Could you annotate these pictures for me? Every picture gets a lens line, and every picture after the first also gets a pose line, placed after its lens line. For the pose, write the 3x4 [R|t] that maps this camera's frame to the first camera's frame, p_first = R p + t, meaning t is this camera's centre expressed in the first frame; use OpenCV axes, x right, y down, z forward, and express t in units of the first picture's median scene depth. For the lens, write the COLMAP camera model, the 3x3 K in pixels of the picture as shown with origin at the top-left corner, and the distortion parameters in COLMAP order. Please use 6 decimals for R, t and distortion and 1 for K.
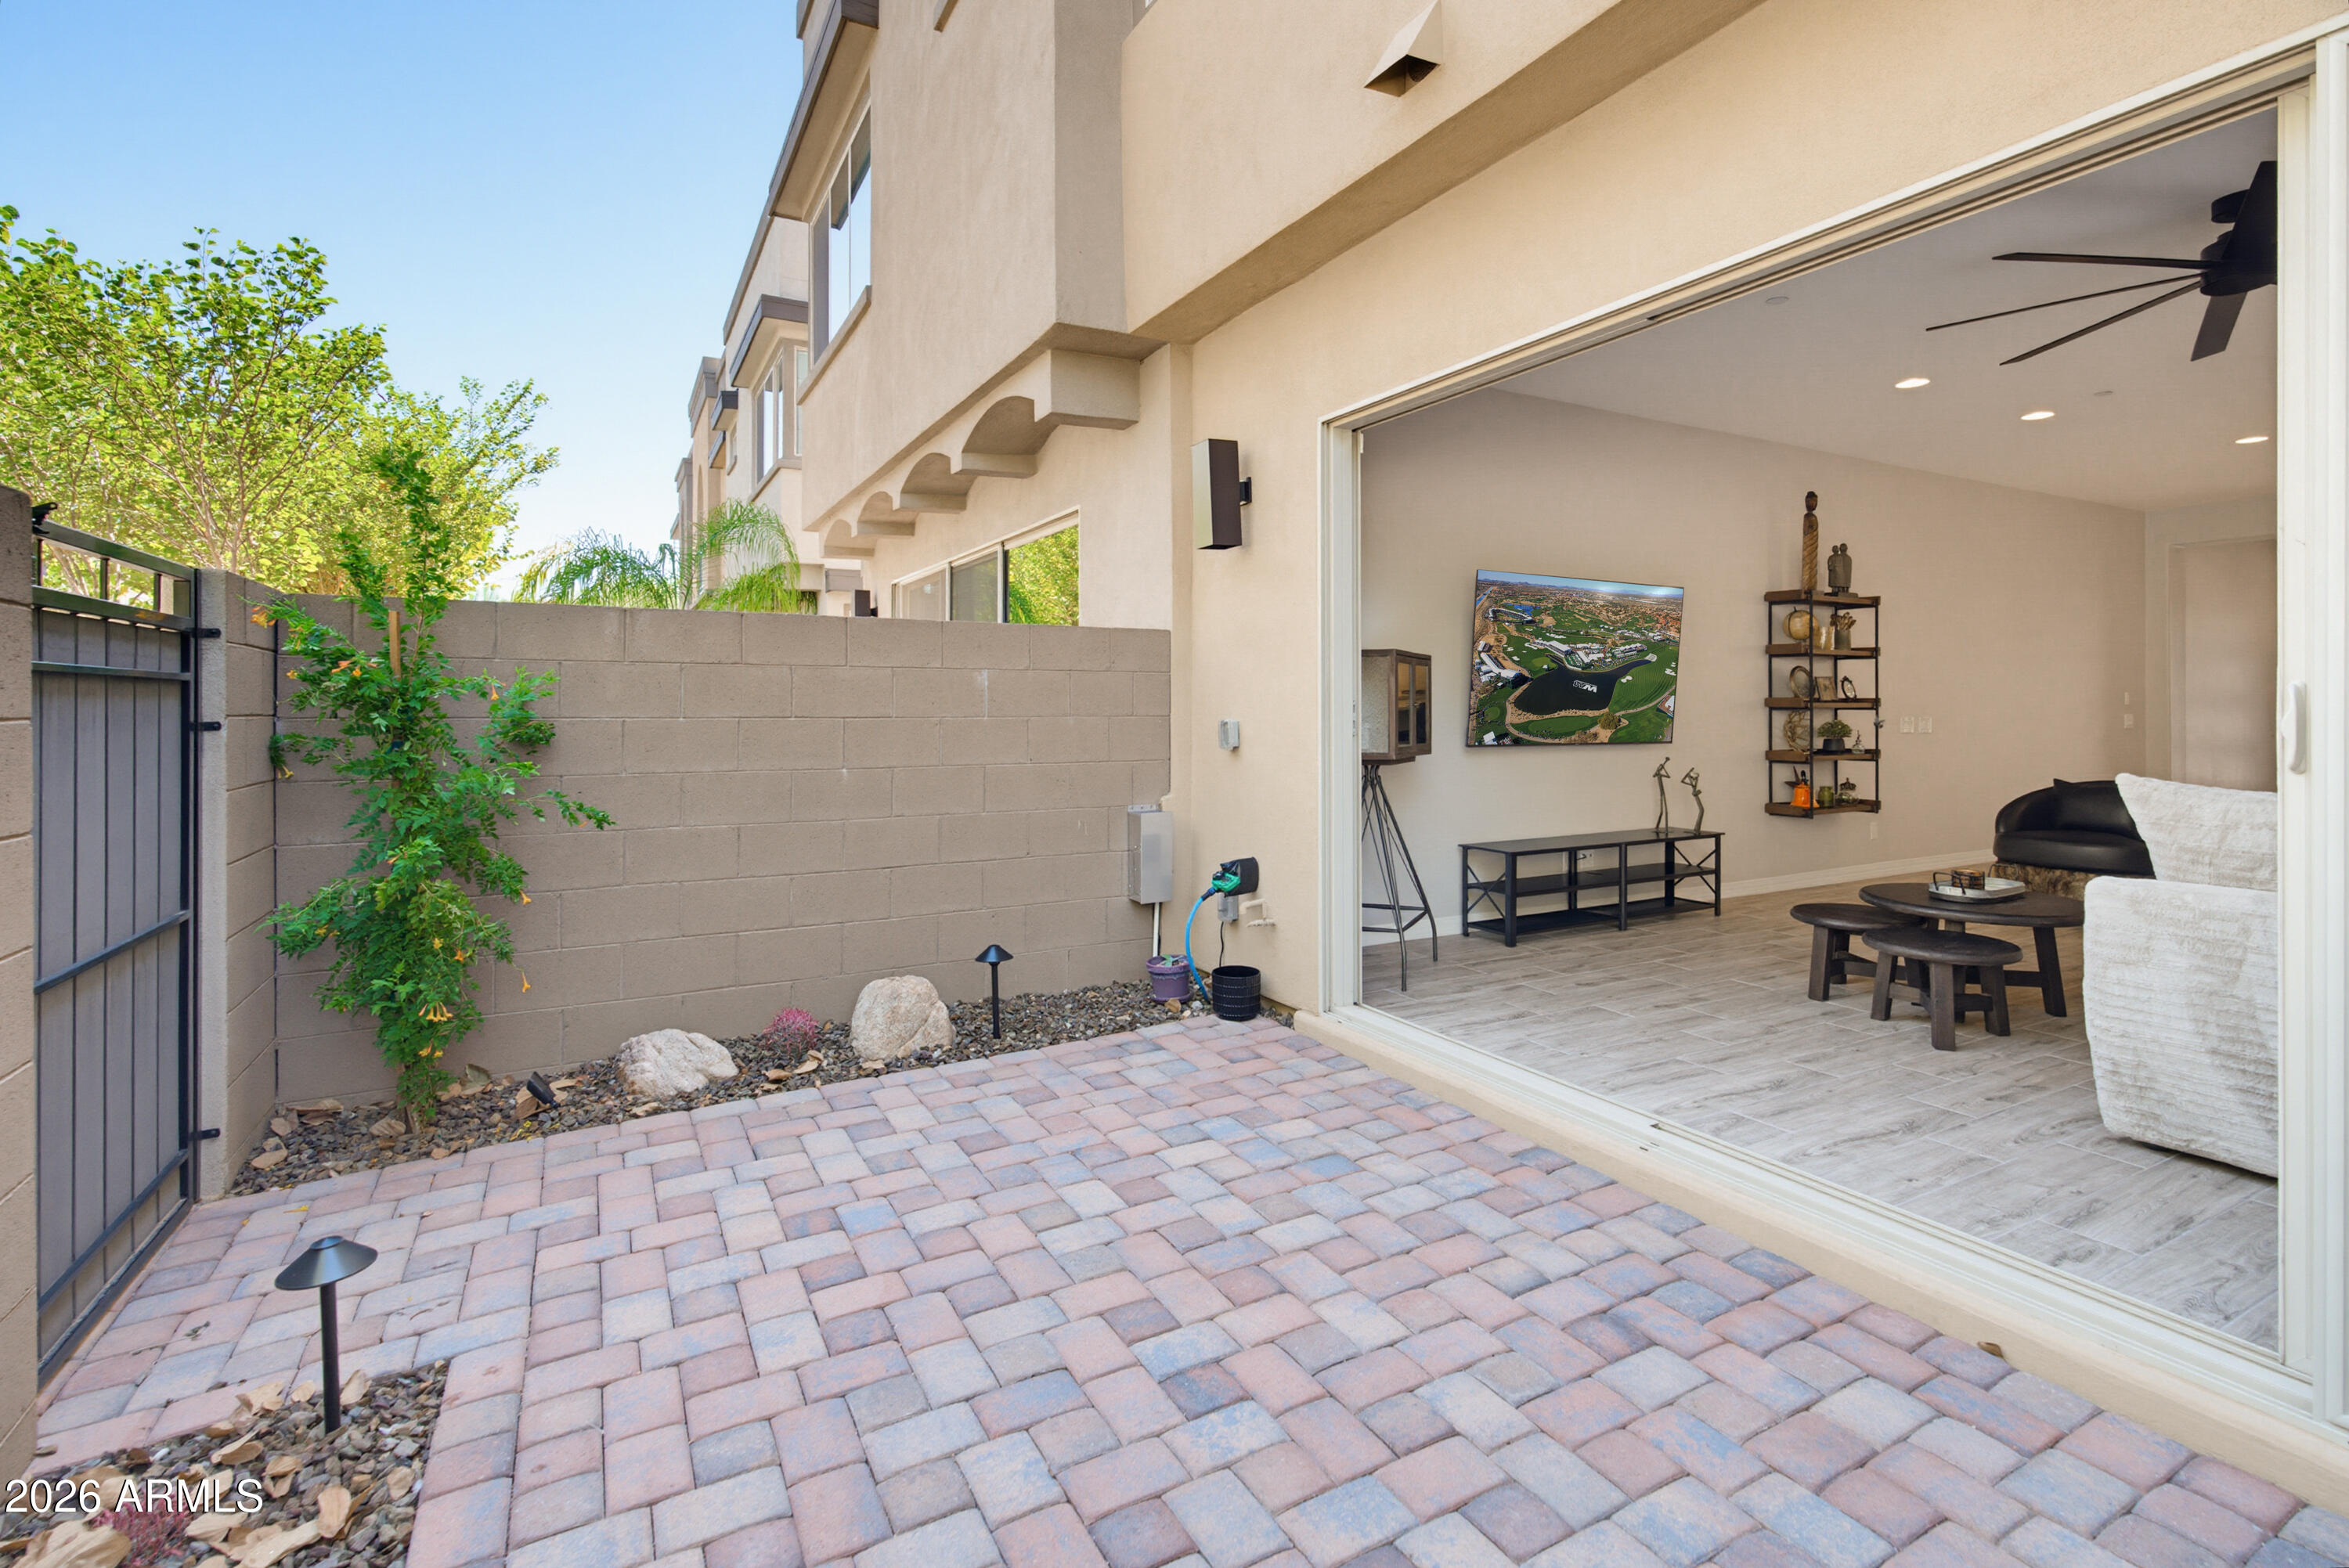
lens RADIAL K [[1096.4, 0, 1193.3], [0, 1096.4, 708.5], [0, 0, 1]] dist [-0.001083, 0.002211]
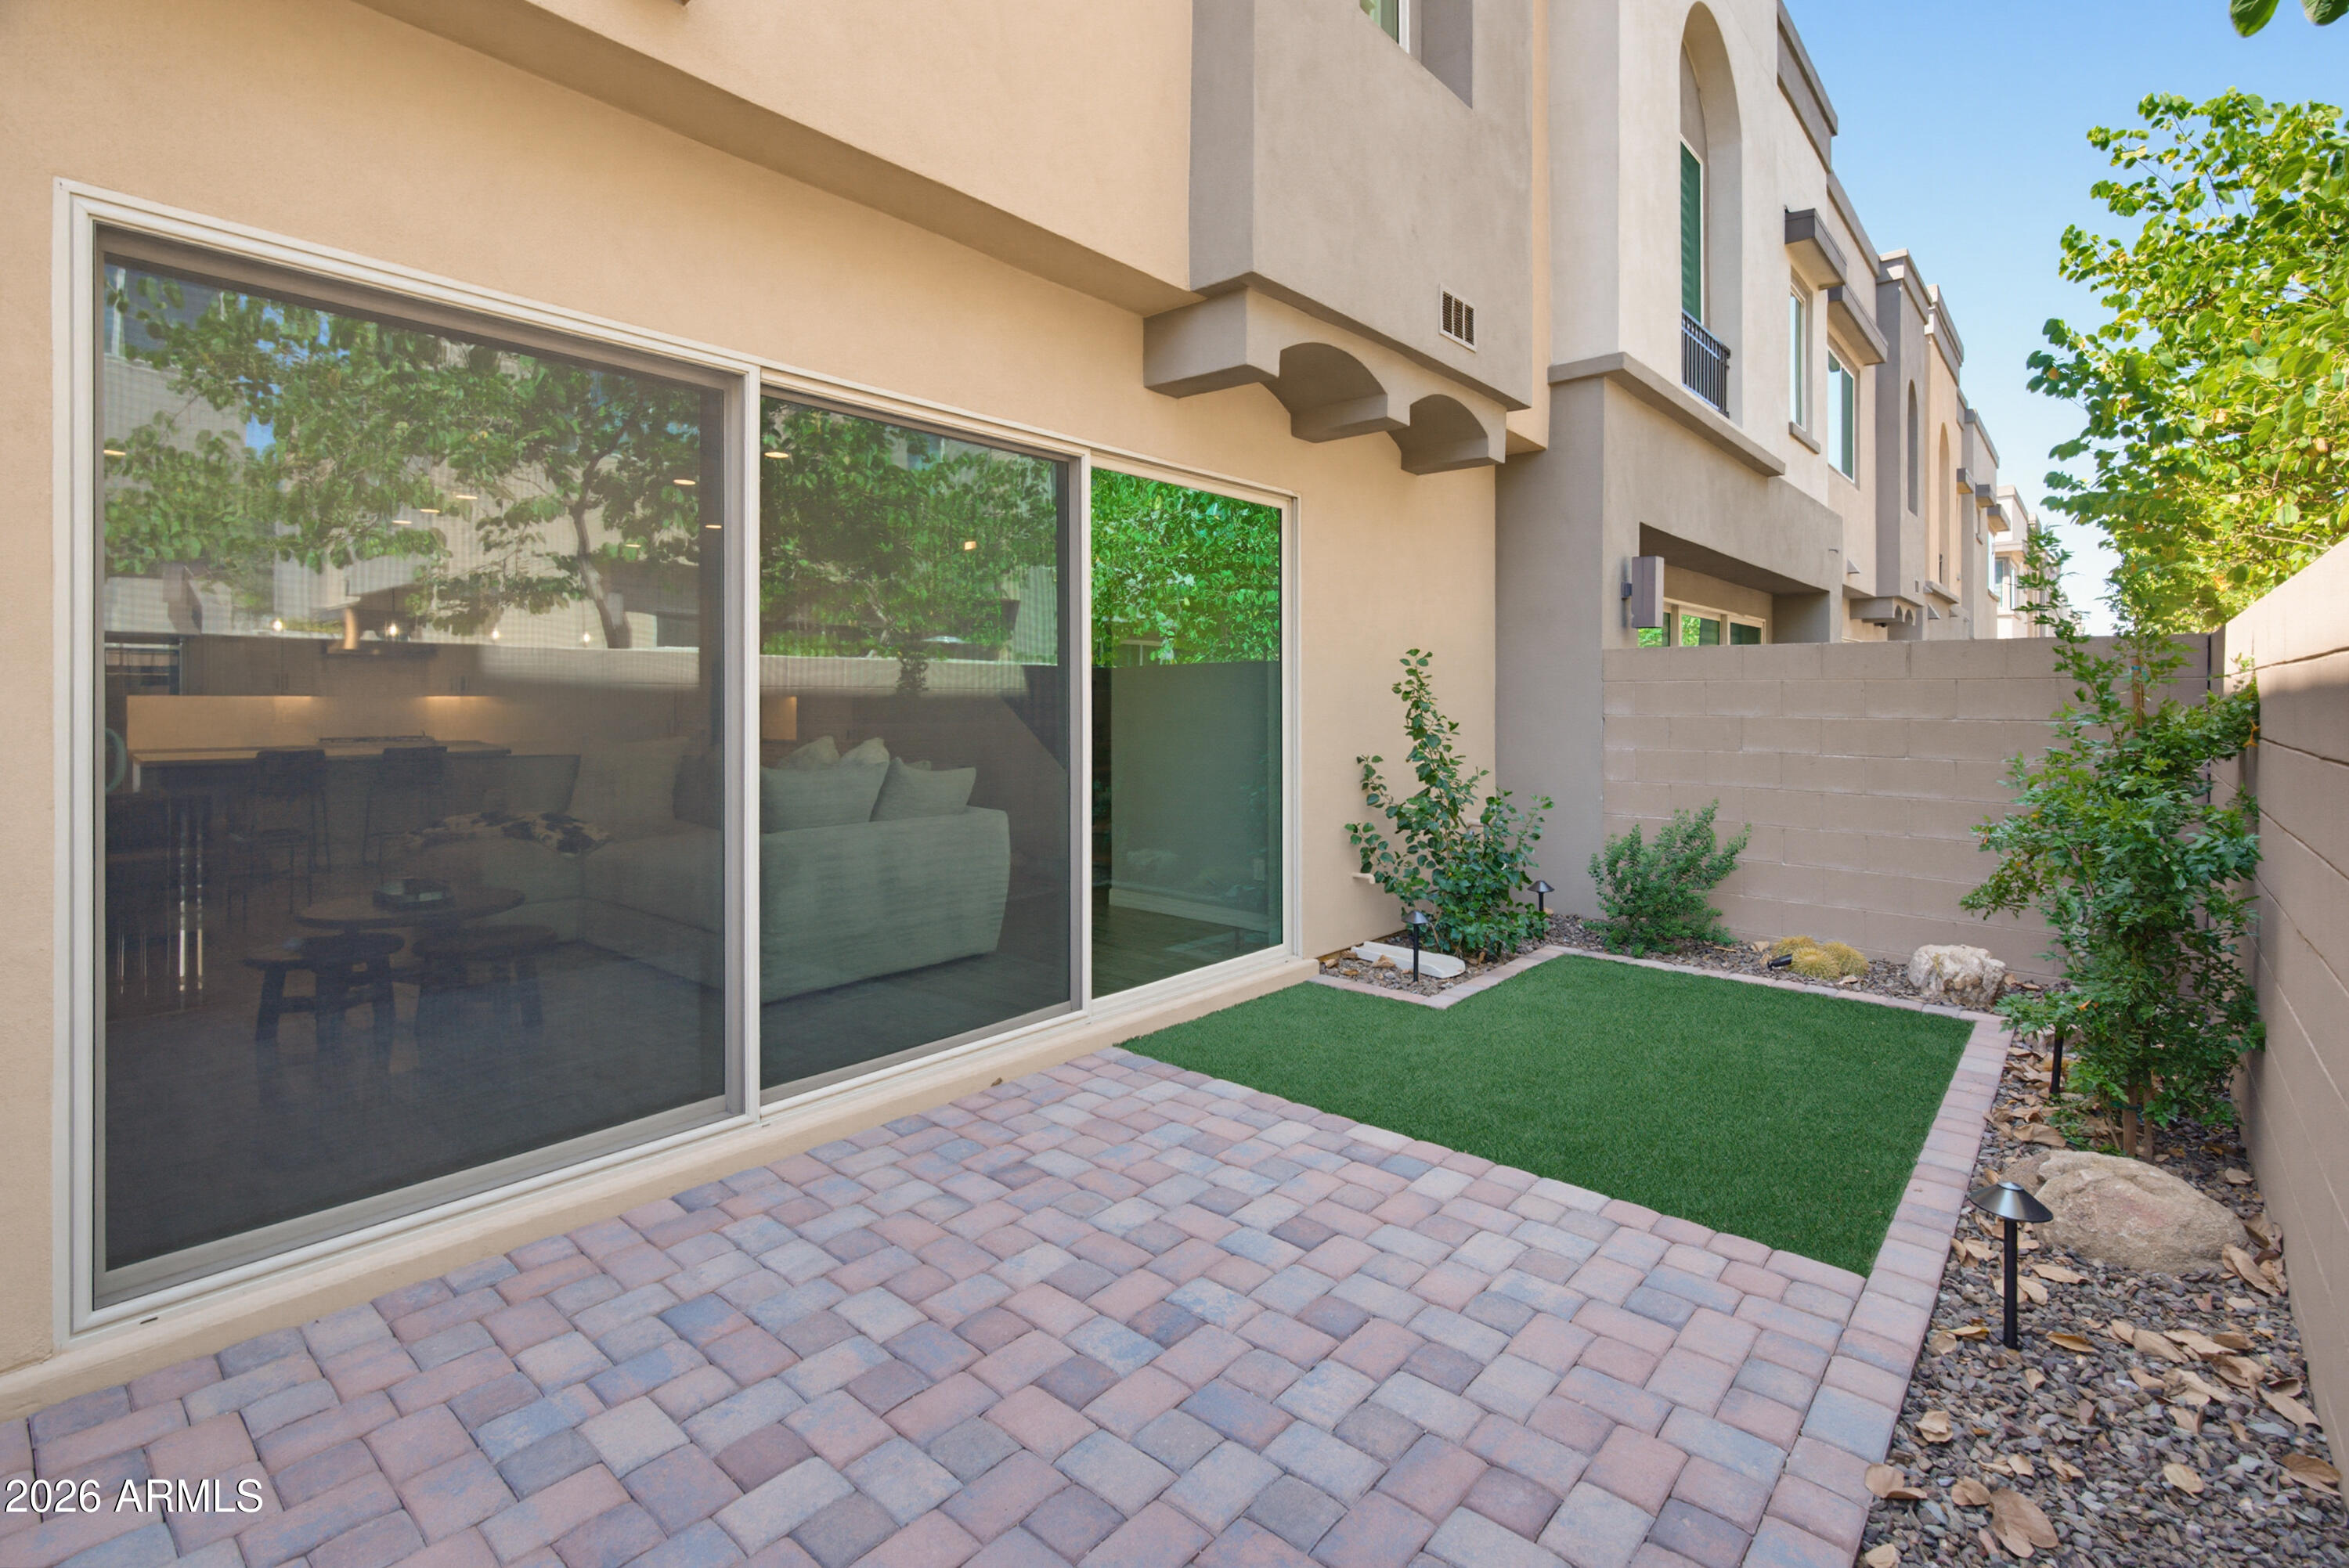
lens RADIAL K [[1096.4, 0, 1177.0], [0, 1096.4, 698.9], [0, 0, 1]] dist [-0.001083, 0.002211]
pose [[-0.350108, 0.001859, 0.936707, -0.935987], [0.000883, 0.999998, -0.001655, -0.034266], [-0.936709, 0.000248, -0.350109, 1.203157]]
